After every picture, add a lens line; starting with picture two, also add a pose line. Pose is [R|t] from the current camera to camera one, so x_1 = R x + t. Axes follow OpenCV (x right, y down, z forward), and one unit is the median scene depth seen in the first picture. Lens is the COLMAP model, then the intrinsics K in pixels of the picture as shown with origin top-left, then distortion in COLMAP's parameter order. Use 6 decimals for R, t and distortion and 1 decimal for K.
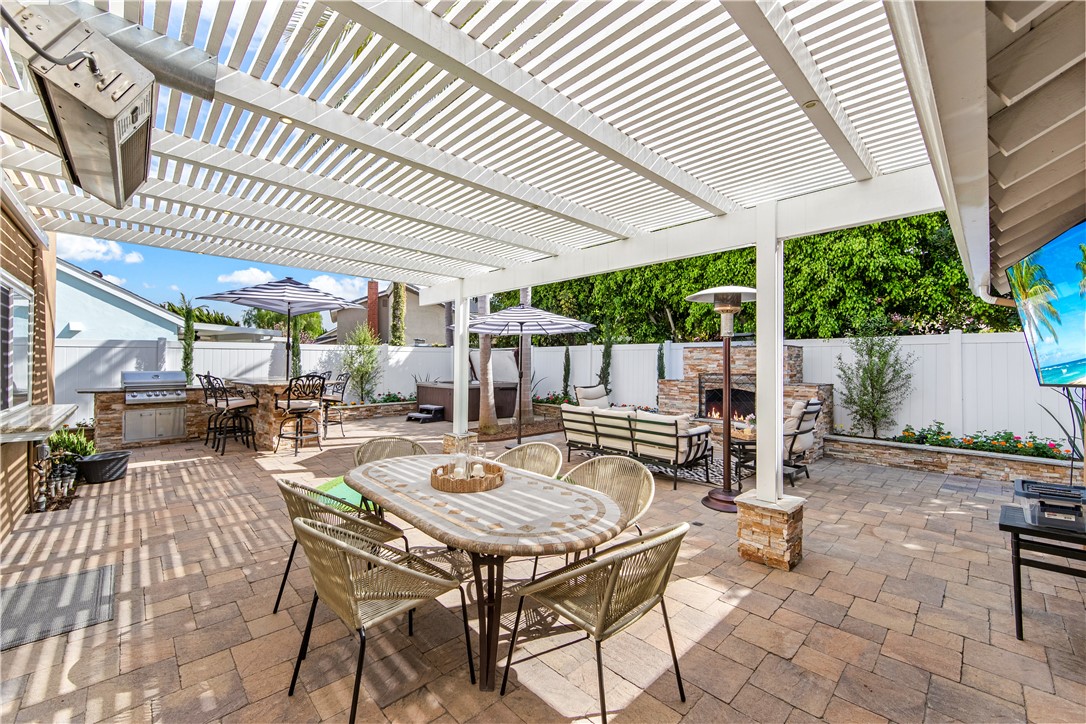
lens RADIAL K [[433.4, 0, 544.4], [0, 433.4, 359.1], [0, 0, 1]] dist [-0.000342, -0.001316]
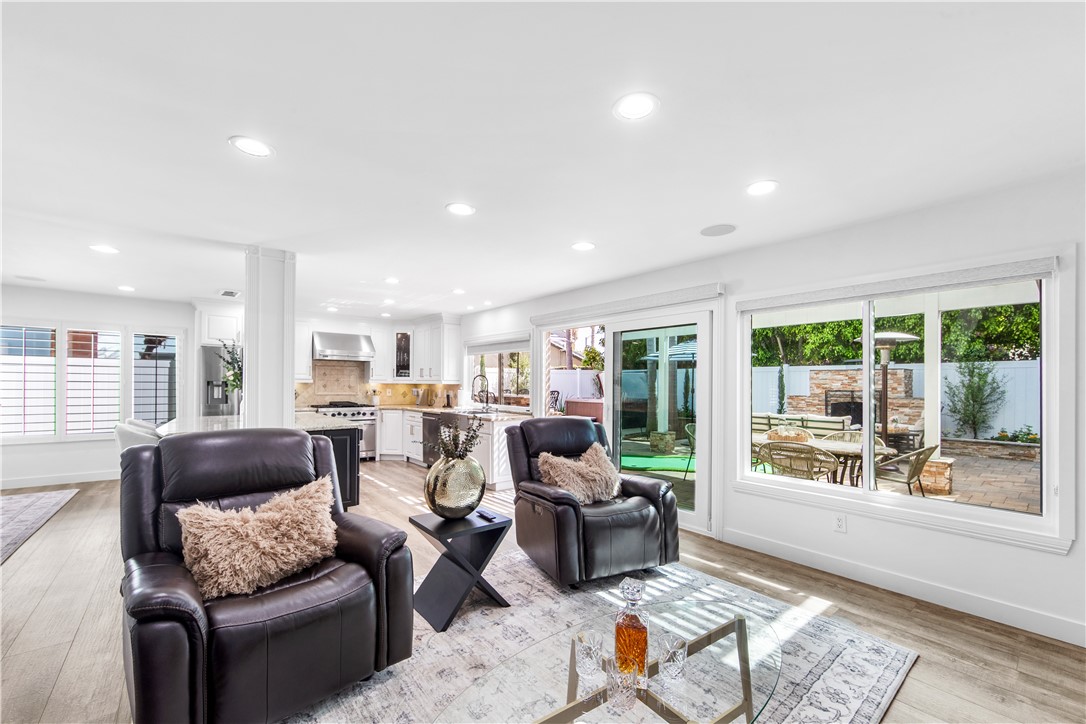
lens RADIAL K [[433.4, 0, 547.6], [0, 433.4, 382.4], [0, 0, 1]] dist [-0.000342, -0.001316]
pose [[0.996756, 0.000547, -0.080483, -0.418977], [0.000038, 0.999974, 0.007268, 0.000468], [0.080485, -0.007247, 0.996730, -0.408809]]
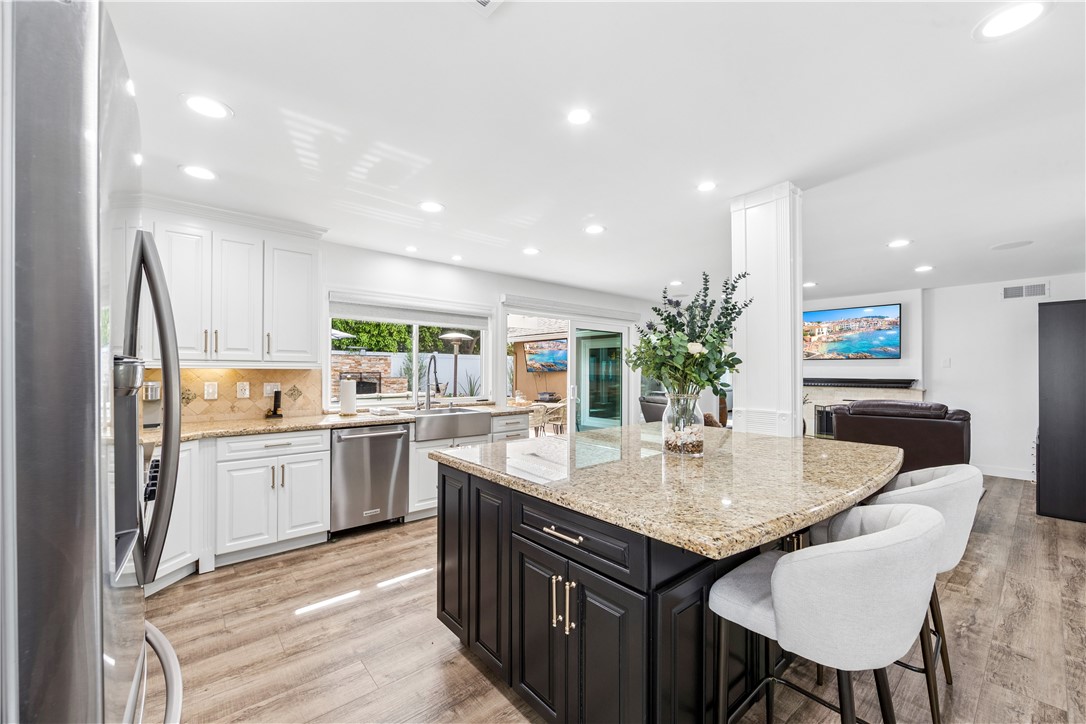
lens RADIAL K [[433.4, 0, 546.3], [0, 433.4, 366.7], [0, 0, 1]] dist [-0.000342, -0.001316]
pose [[0.026326, 0.000358, 0.999653, -1.203722], [-0.012616, 0.999920, -0.000026, 0.005520], [-0.999574, -0.012611, 0.026329, 0.257493]]
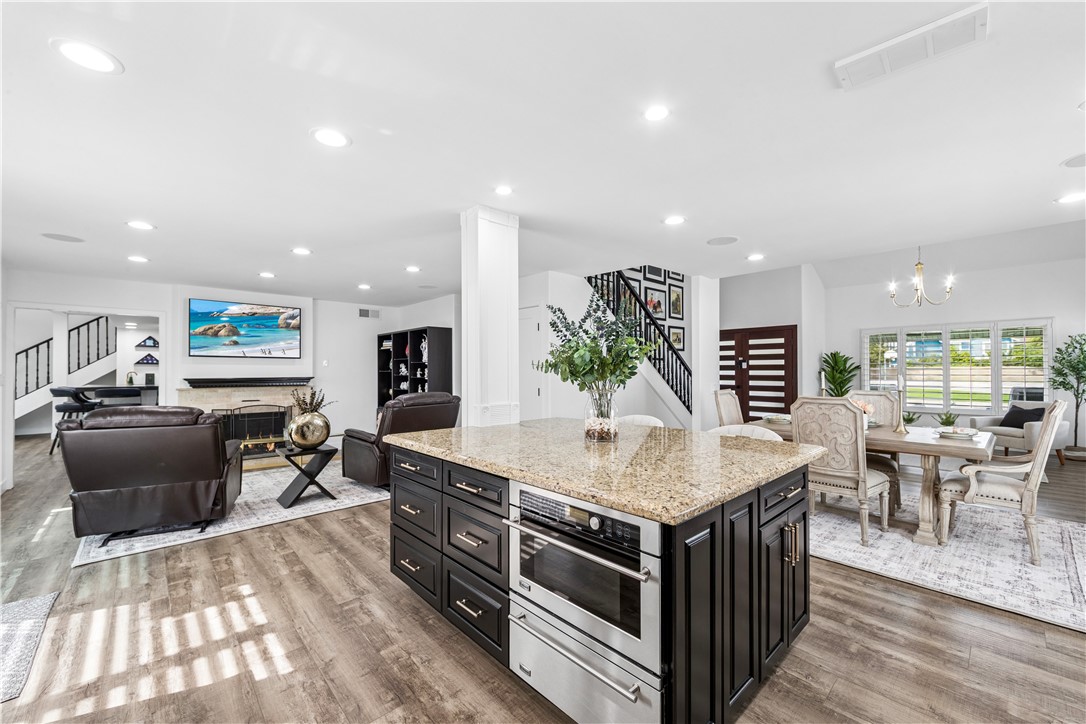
lens RADIAL K [[433.4, 0, 546.3], [0, 433.4, 367.3], [0, 0, 1]] dist [-0.000342, -0.001316]
pose [[-0.999920, -0.010629, -0.006839, -0.862713], [-0.010502, 0.999777, -0.018331, 0.011069], [0.007032, -0.018258, -0.999809, 0.509278]]
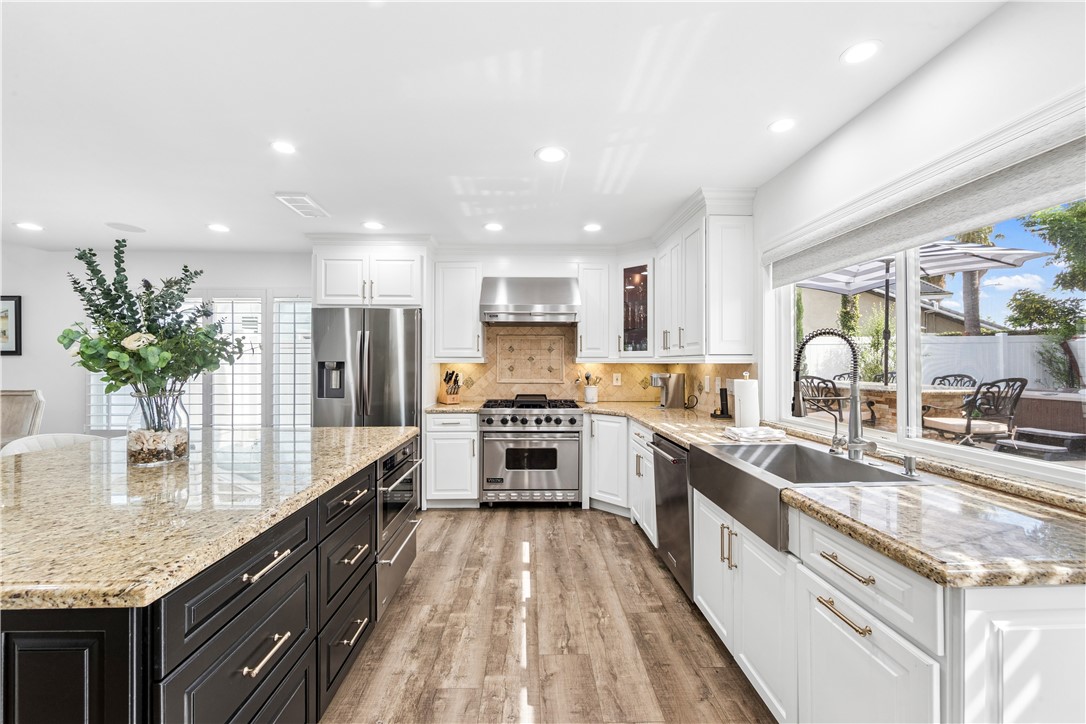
lens RADIAL K [[433.4, 0, 538.1], [0, 433.4, 361.5], [0, 0, 1]] dist [-0.000342, -0.001316]
pose [[0.752529, -0.013331, -0.658424, -0.585211], [0.014934, 0.999883, -0.003175, 0.008821], [0.658389, -0.007444, 0.752641, 0.128501]]
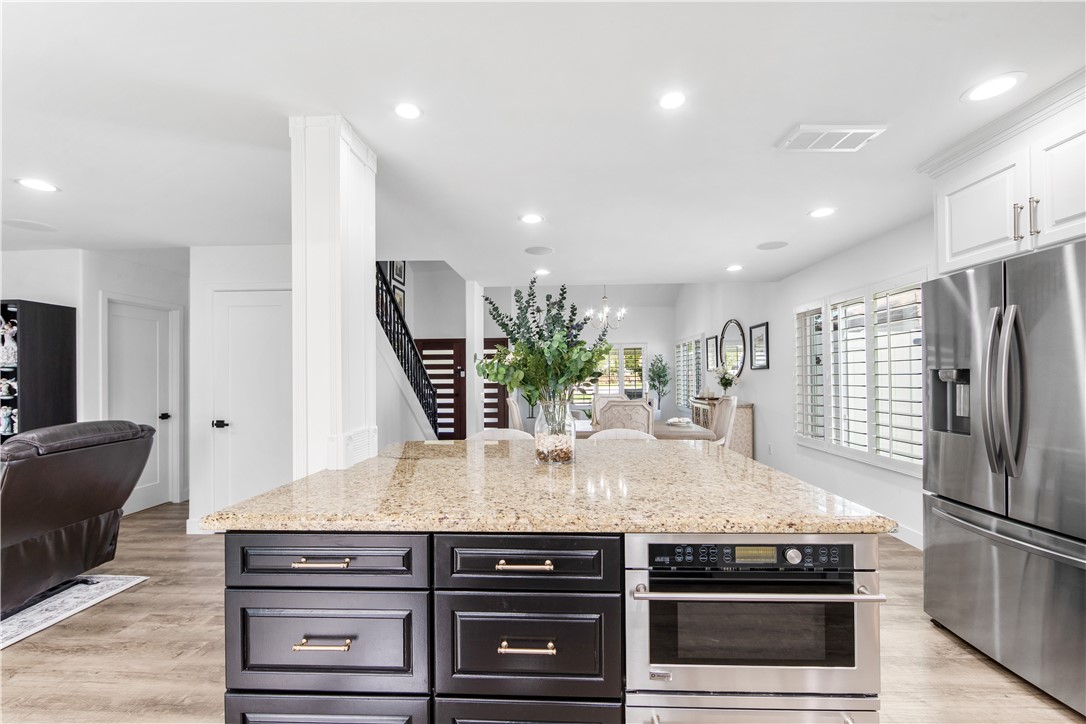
lens RADIAL K [[433.4, 0, 538.2], [0, 433.4, 376.6], [0, 0, 1]] dist [-0.000342, -0.001316]
pose [[-0.706358, -0.007238, -0.707818, -0.703620], [0.009320, 0.999766, -0.019524, 0.011527], [0.707793, -0.020388, -0.706125, 0.364042]]
